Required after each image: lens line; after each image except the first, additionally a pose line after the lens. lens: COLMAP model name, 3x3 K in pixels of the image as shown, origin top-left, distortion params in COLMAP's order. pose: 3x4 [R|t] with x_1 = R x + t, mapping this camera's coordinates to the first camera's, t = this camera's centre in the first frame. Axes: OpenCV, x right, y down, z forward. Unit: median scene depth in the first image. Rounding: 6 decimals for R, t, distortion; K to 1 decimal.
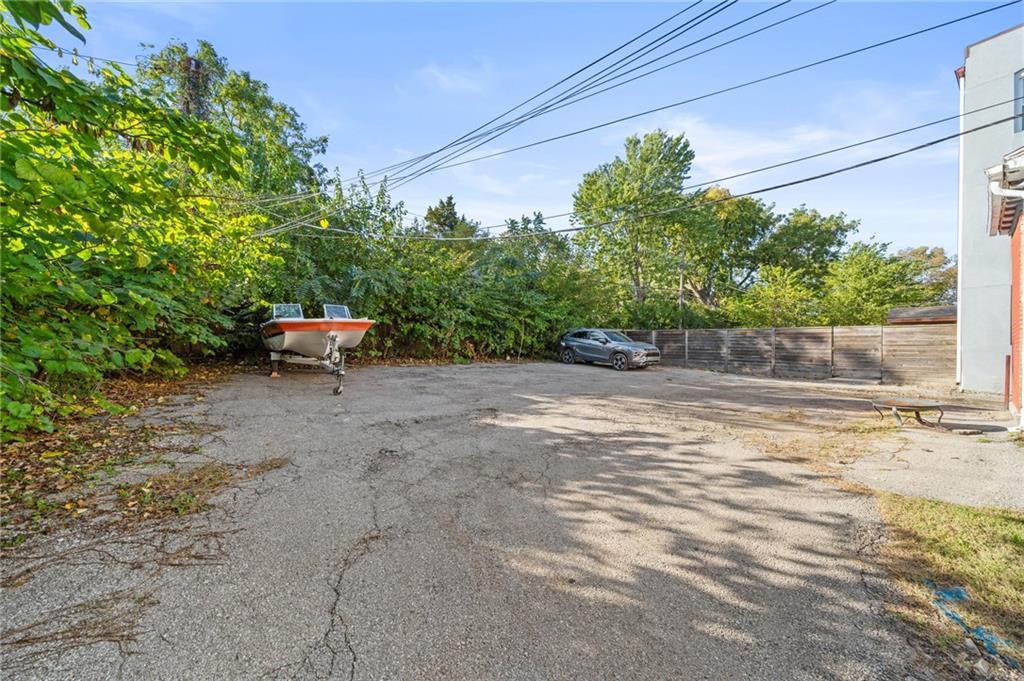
lens RADIAL K [[354.0, 0, 512.0], [0, 354.0, 340.5], [0, 0, 1]] dist [-0.000623, 0.000002]
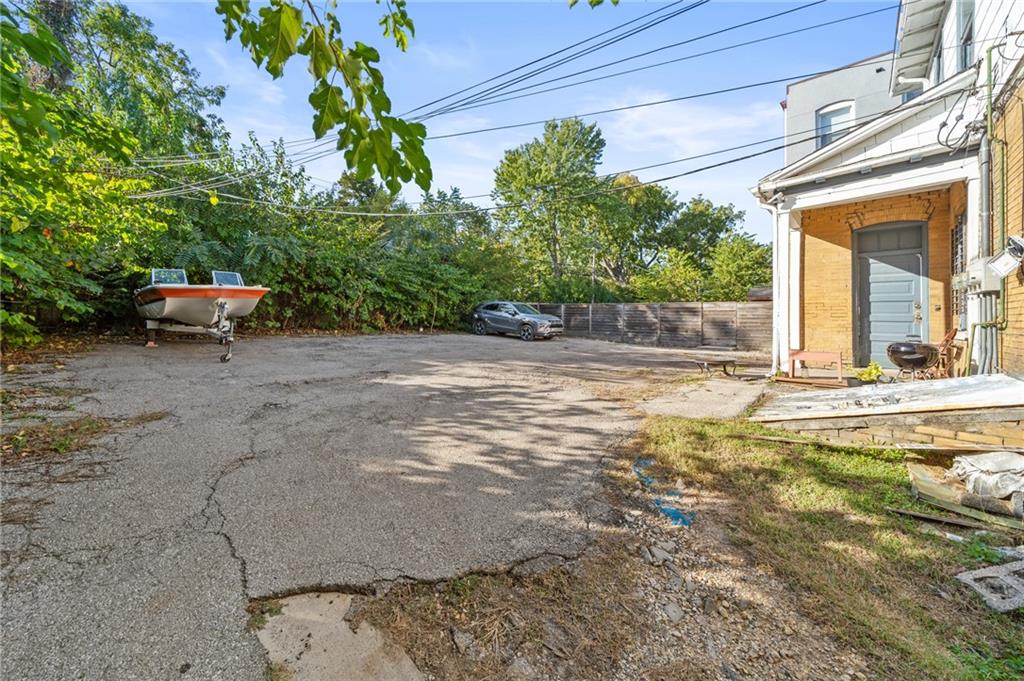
lens RADIAL K [[366.6, 0, 509.4], [0, 366.6, 306.0], [0, 0, 1]] dist [-0.000893, -0.000037]
pose [[0.981899, 0.011643, 0.189047, 0.065884], [-0.007236, 0.999686, -0.023985, 0.010261], [-0.189267, 0.022183, 0.981675, -0.115229]]
